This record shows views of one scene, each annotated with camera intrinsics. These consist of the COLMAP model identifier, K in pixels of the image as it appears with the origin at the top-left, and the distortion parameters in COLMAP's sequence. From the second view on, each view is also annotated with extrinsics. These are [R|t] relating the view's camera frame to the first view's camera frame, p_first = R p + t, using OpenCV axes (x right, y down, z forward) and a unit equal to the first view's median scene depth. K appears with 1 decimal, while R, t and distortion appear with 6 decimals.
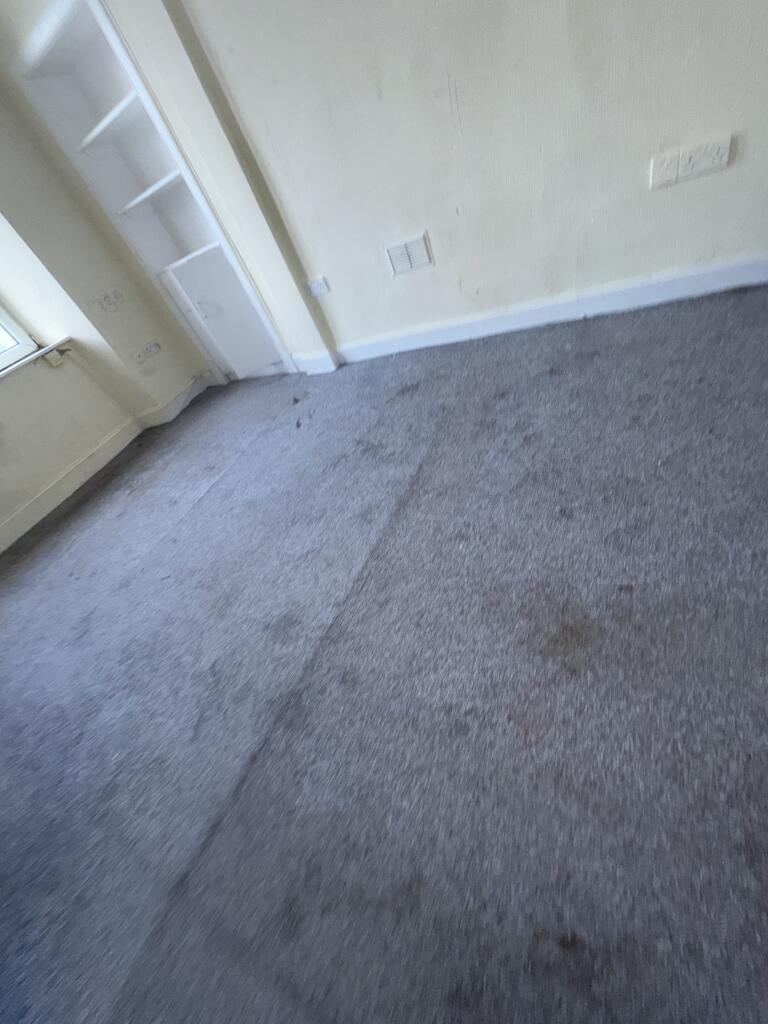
lens RADIAL K [[410.0, 0, 384.0], [0, 410.0, 512.0], [0, 0, 1]] dist [0.000393, 0.000146]
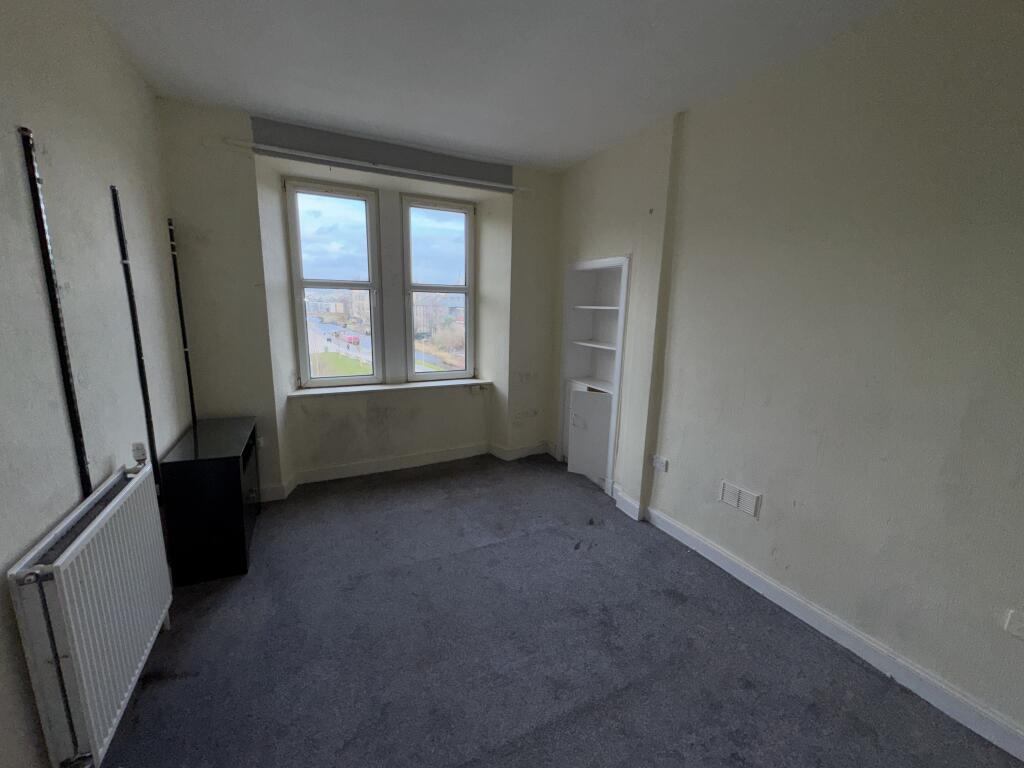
lens RADIAL K [[410.0, 0, 512.0], [0, 410.0, 384.0], [0, 0, 1]] dist [0.000393, 0.000146]
pose [[0.723415, 0.478751, -0.497461, 0.017219], [-0.638327, 0.738341, -0.217695, -0.198992], [0.263074, 0.475027, 0.839727, -0.270992]]
